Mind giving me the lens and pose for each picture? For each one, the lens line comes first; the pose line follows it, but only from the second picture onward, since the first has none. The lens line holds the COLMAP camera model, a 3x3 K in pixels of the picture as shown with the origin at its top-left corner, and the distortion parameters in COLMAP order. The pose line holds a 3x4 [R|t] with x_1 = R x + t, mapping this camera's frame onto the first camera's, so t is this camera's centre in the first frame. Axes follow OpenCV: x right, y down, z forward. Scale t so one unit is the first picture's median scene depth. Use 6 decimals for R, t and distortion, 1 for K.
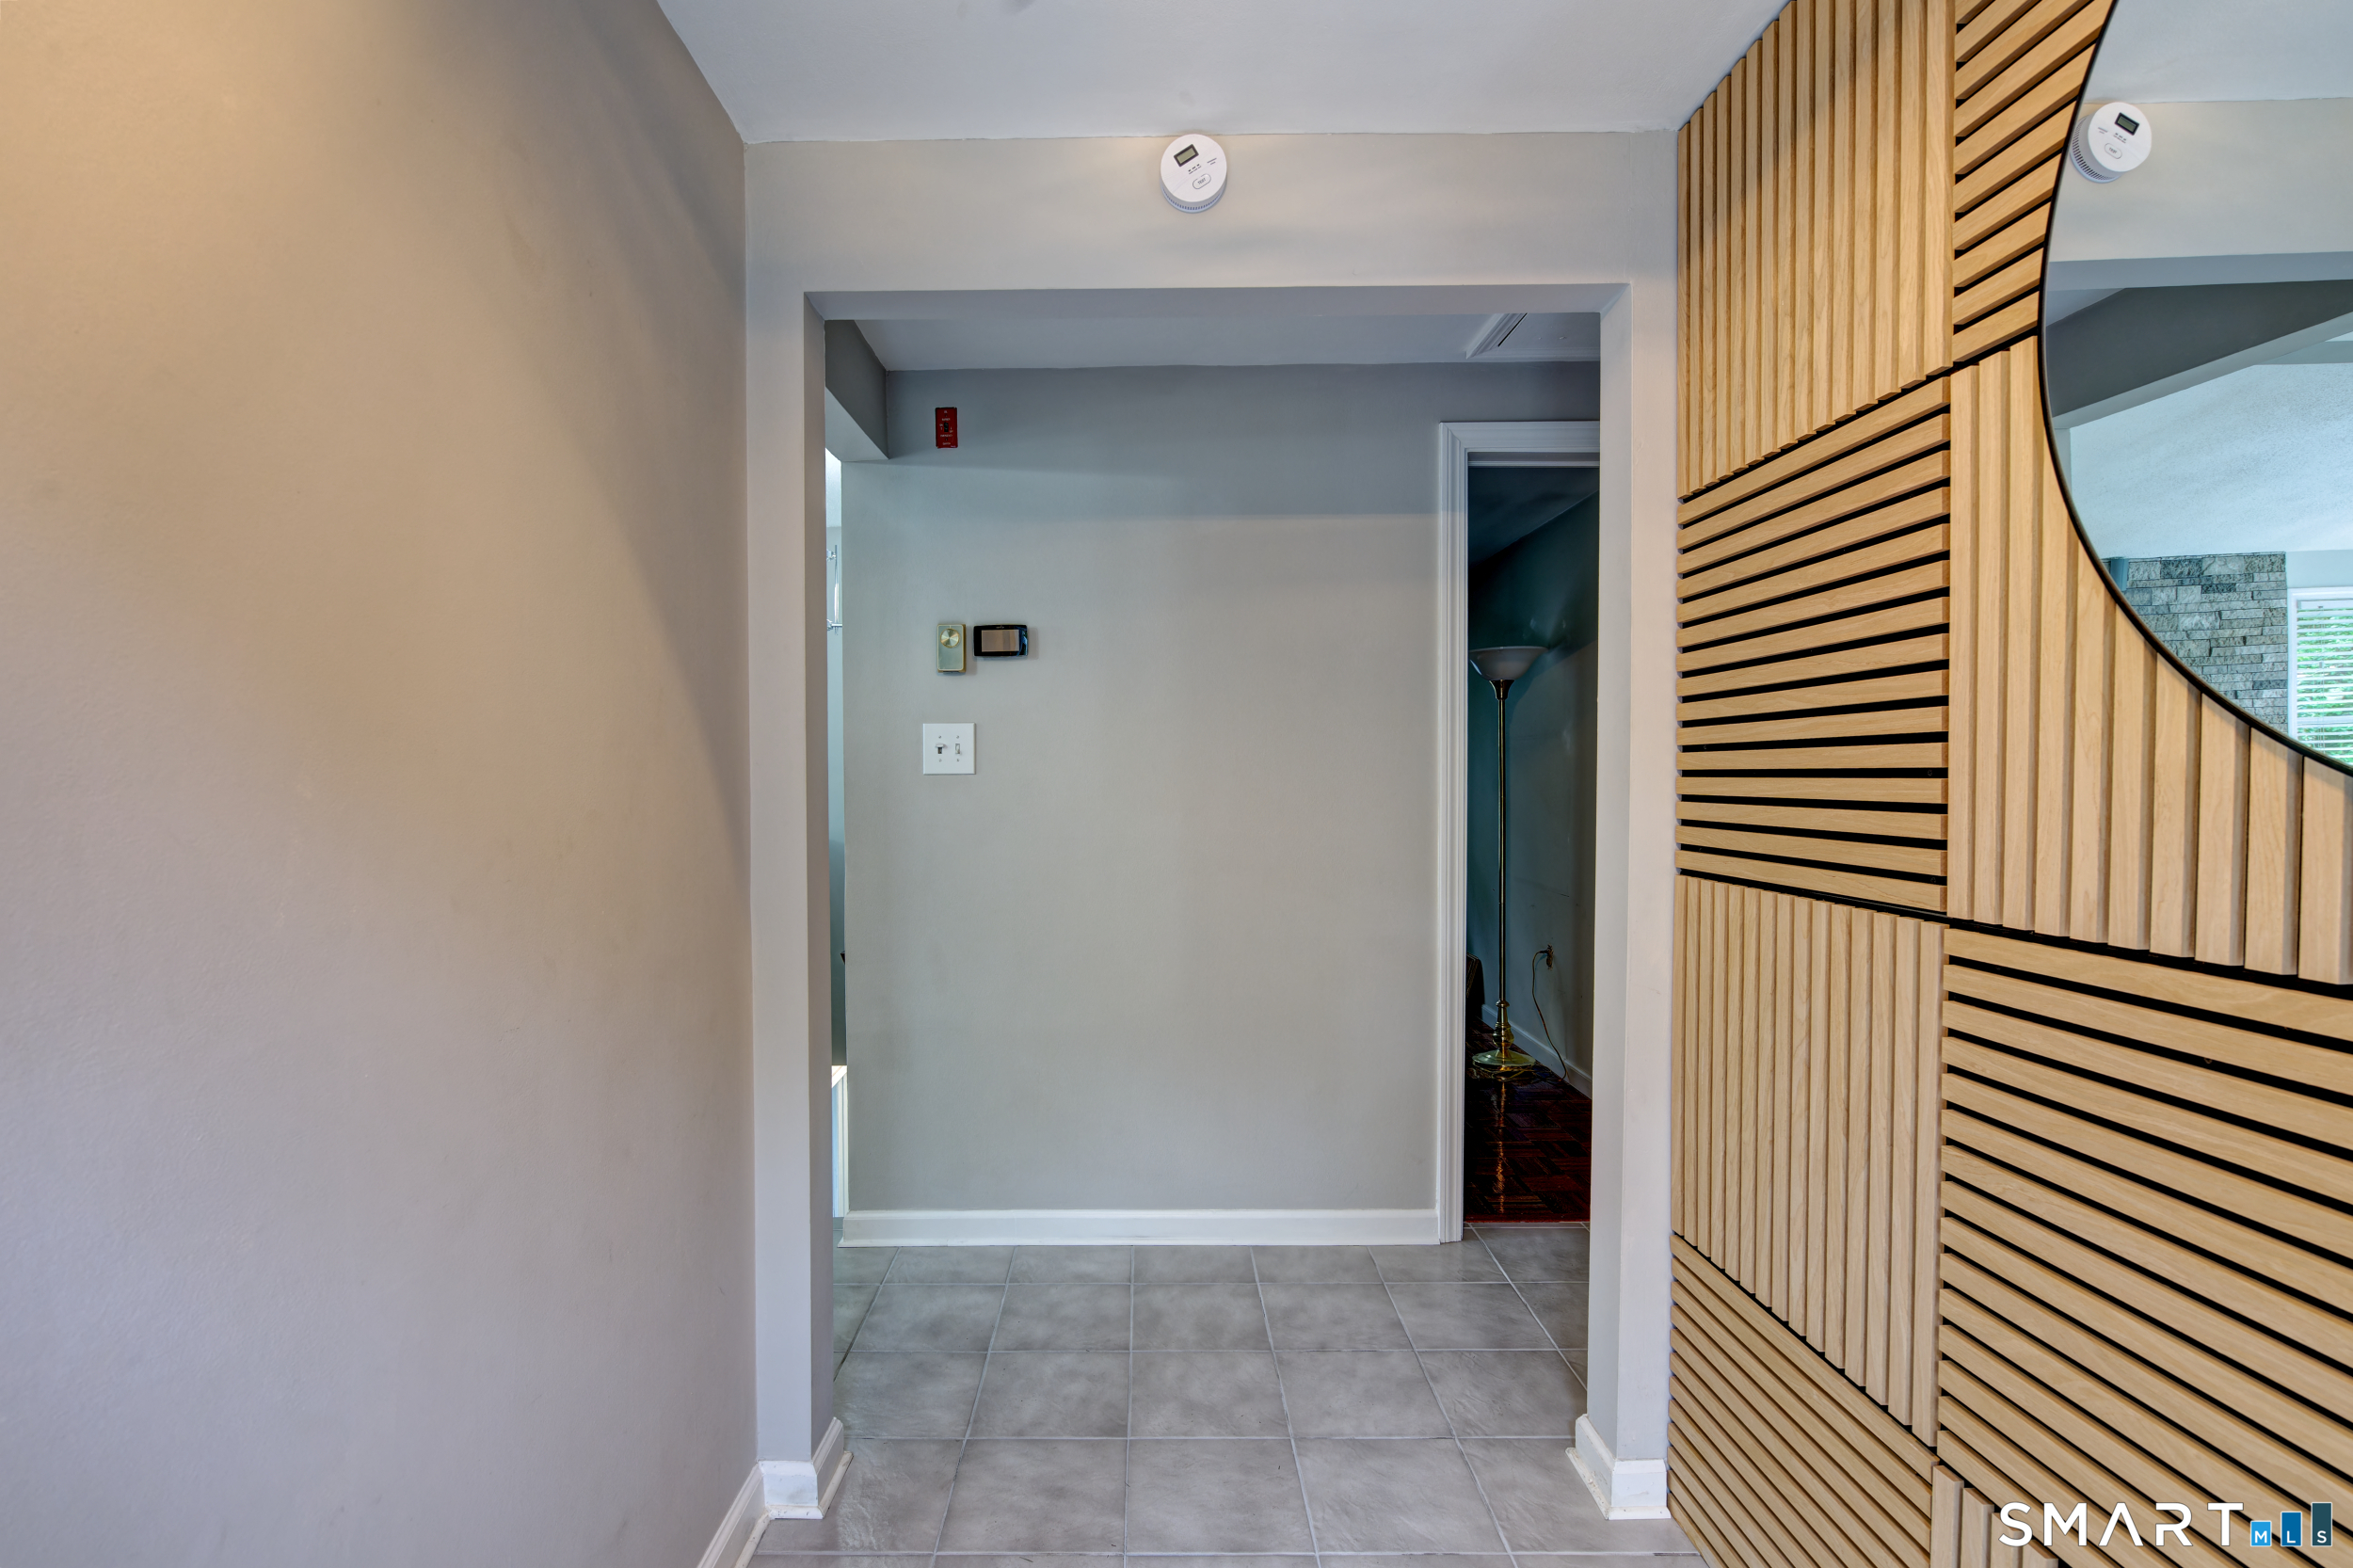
lens RADIAL K [[1052.8, 0, 1166.5], [0, 1052.8, 789.8], [0, 0, 1]] dist [-0.003674, 0.000083]
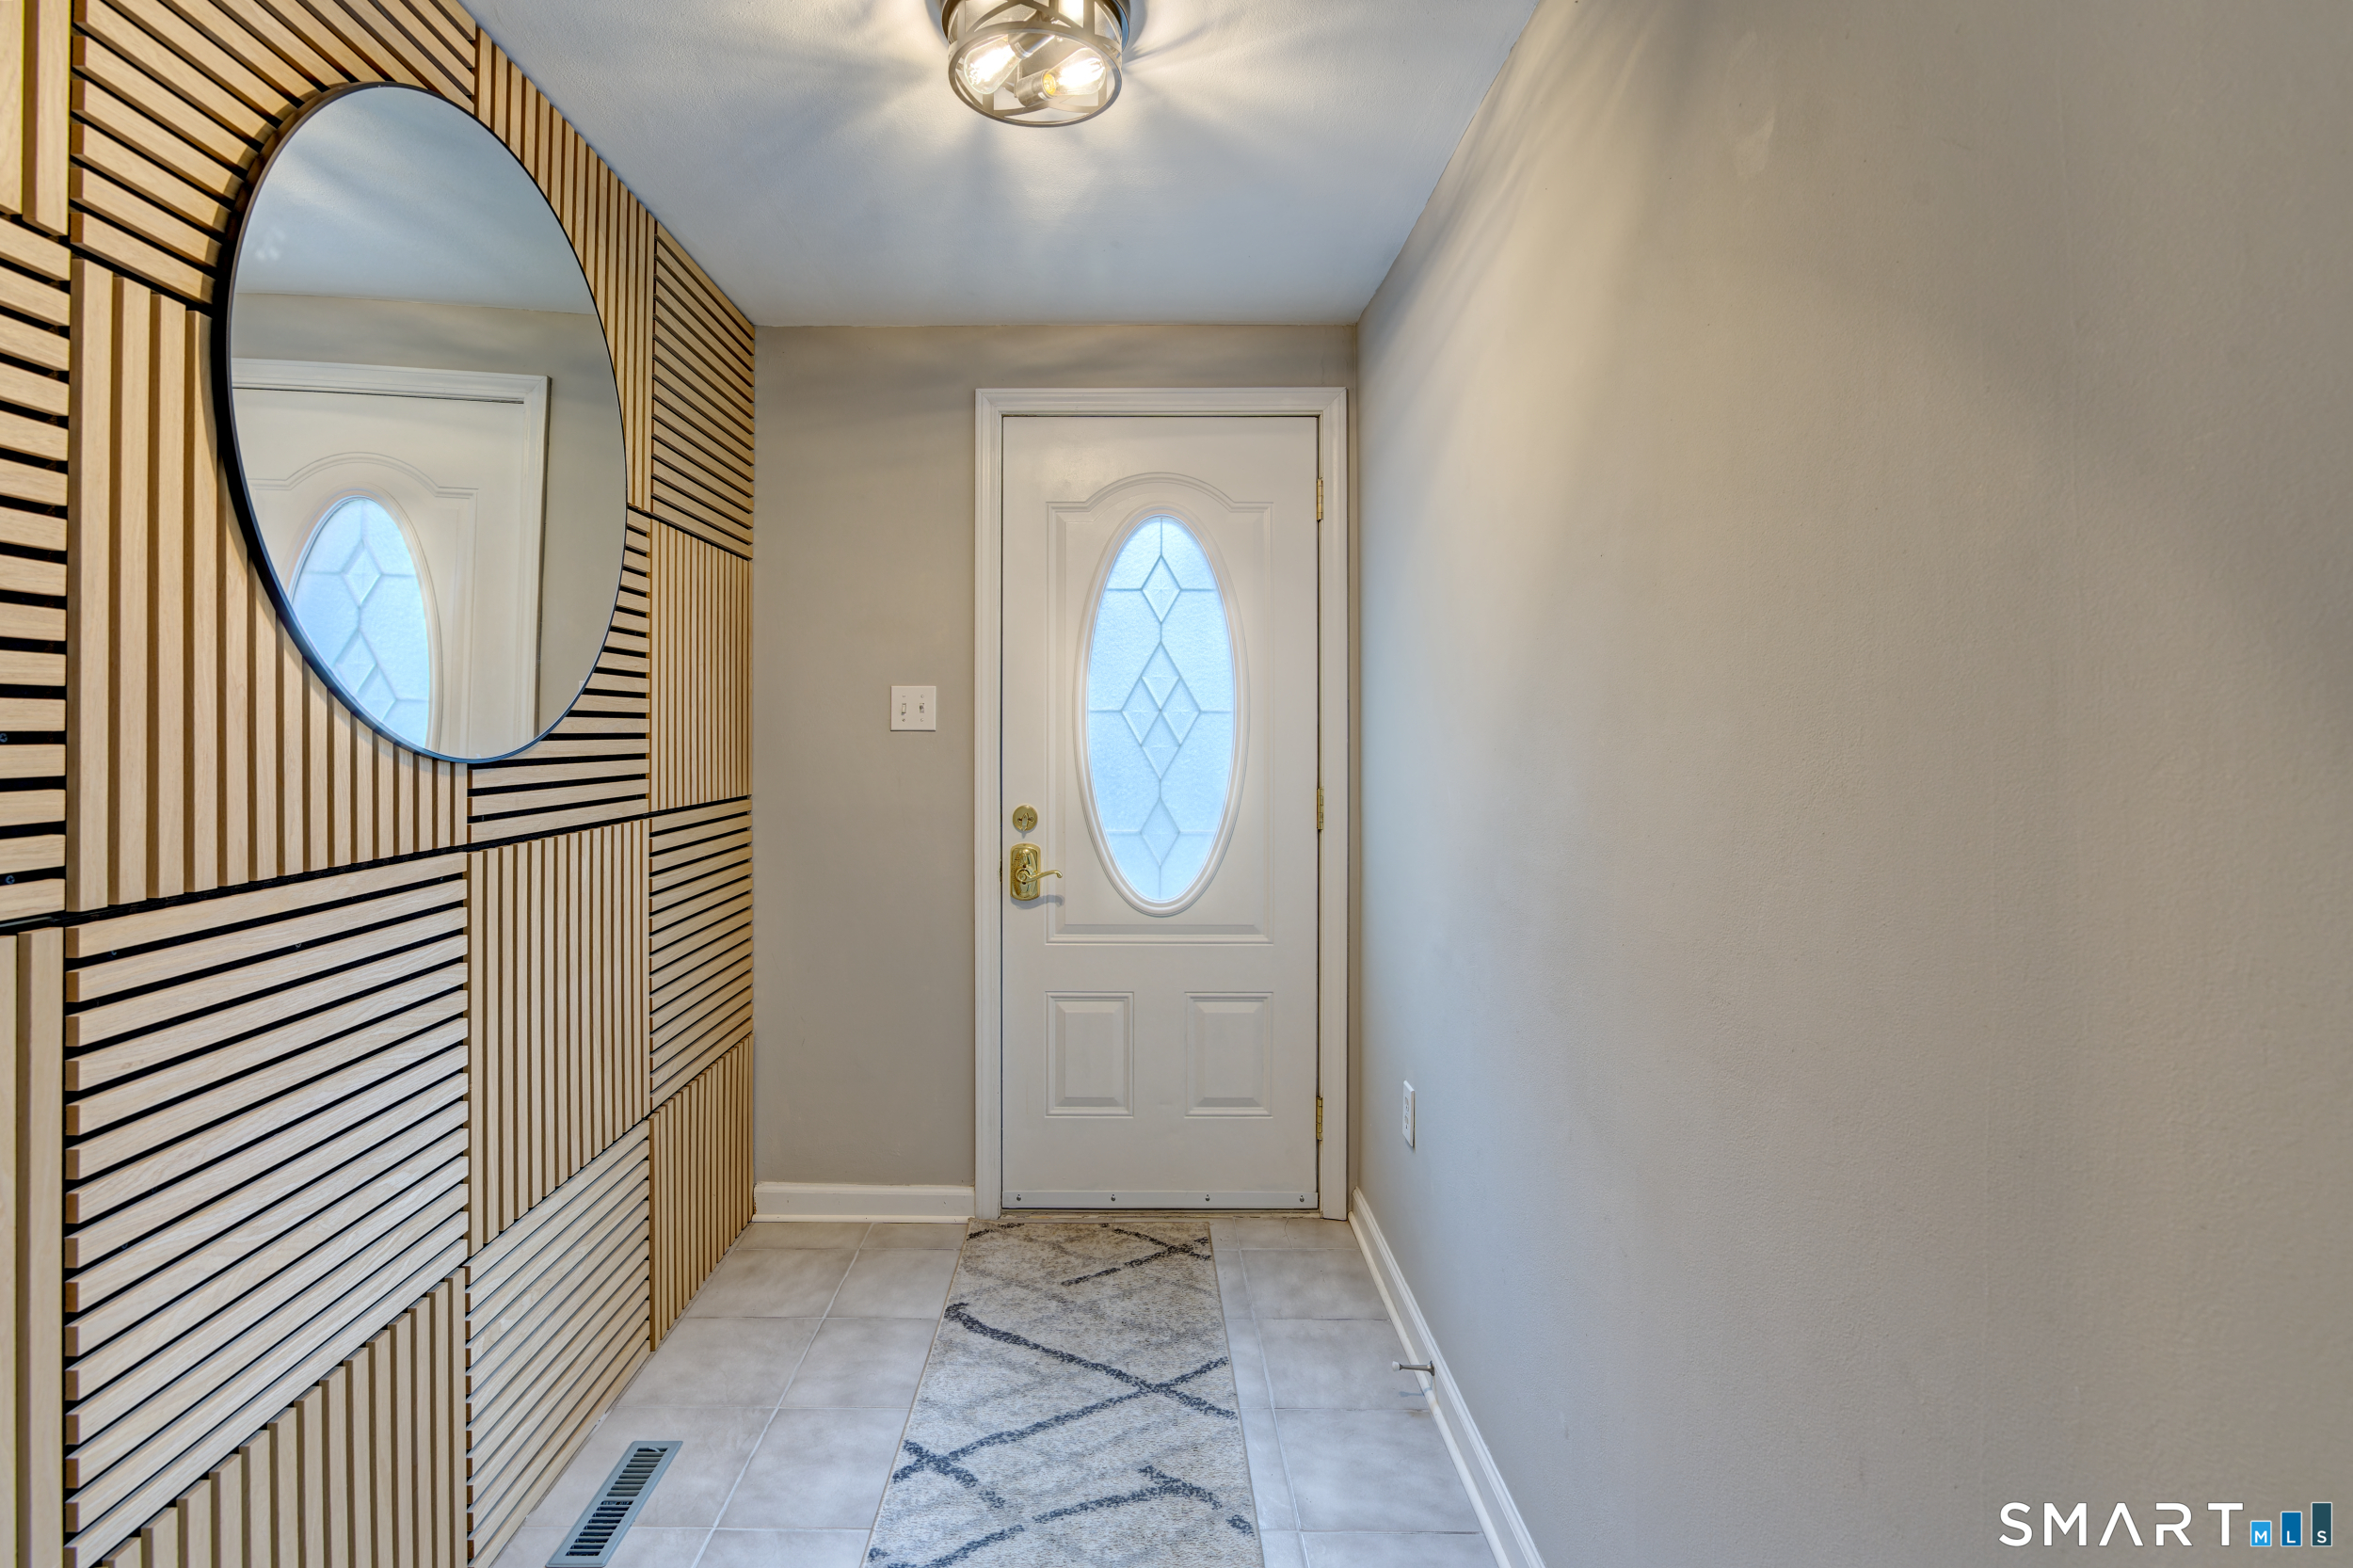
lens RADIAL K [[1079.9, 0, 1170.5], [0, 1079.9, 749.6], [0, 0, 1]] dist [-0.002563, 0.001305]
pose [[-0.999591, -0.000406, 0.028579, -0.143982], [0.000231, 0.999752, 0.022285, -0.025328], [-0.028581, 0.022282, -0.999343, 1.893065]]
